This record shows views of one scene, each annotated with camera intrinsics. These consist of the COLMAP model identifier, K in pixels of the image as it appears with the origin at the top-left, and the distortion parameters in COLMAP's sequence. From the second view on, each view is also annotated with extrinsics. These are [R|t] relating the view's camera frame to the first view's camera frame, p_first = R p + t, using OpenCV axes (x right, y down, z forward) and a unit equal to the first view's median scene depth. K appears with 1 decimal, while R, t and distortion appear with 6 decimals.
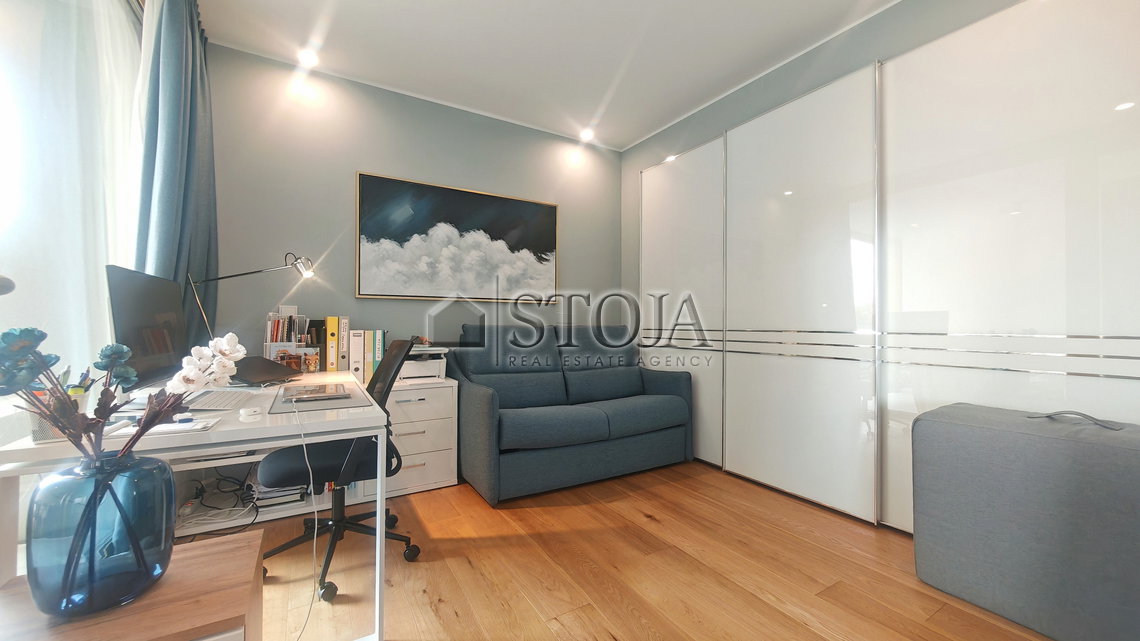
lens RADIAL K [[427.0, 0, 565.8], [0, 427.0, 318.5], [0, 0, 1]] dist [-0.000706, -0.000519]
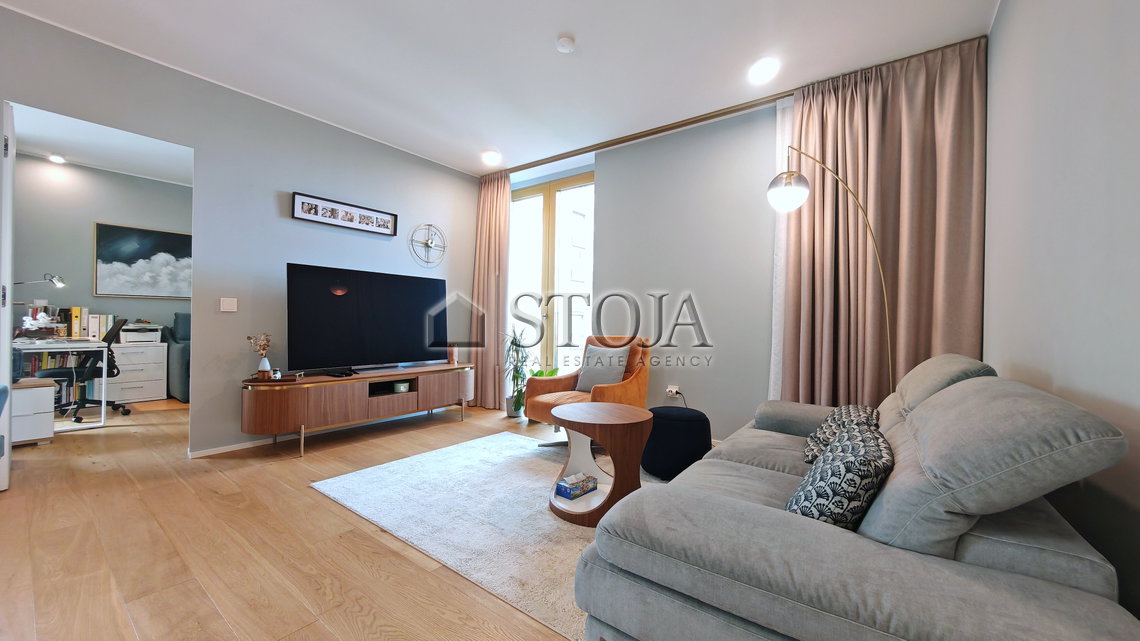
lens RADIAL K [[427.0, 0, 572.1], [0, 427.0, 320.7], [0, 0, 1]] dist [-0.000706, -0.000519]
pose [[0.927496, 0.010150, 0.373694, 0.641241], [-0.017388, 0.999721, 0.016002, -0.010067], [-0.373427, -0.021339, 0.927414, -1.285918]]
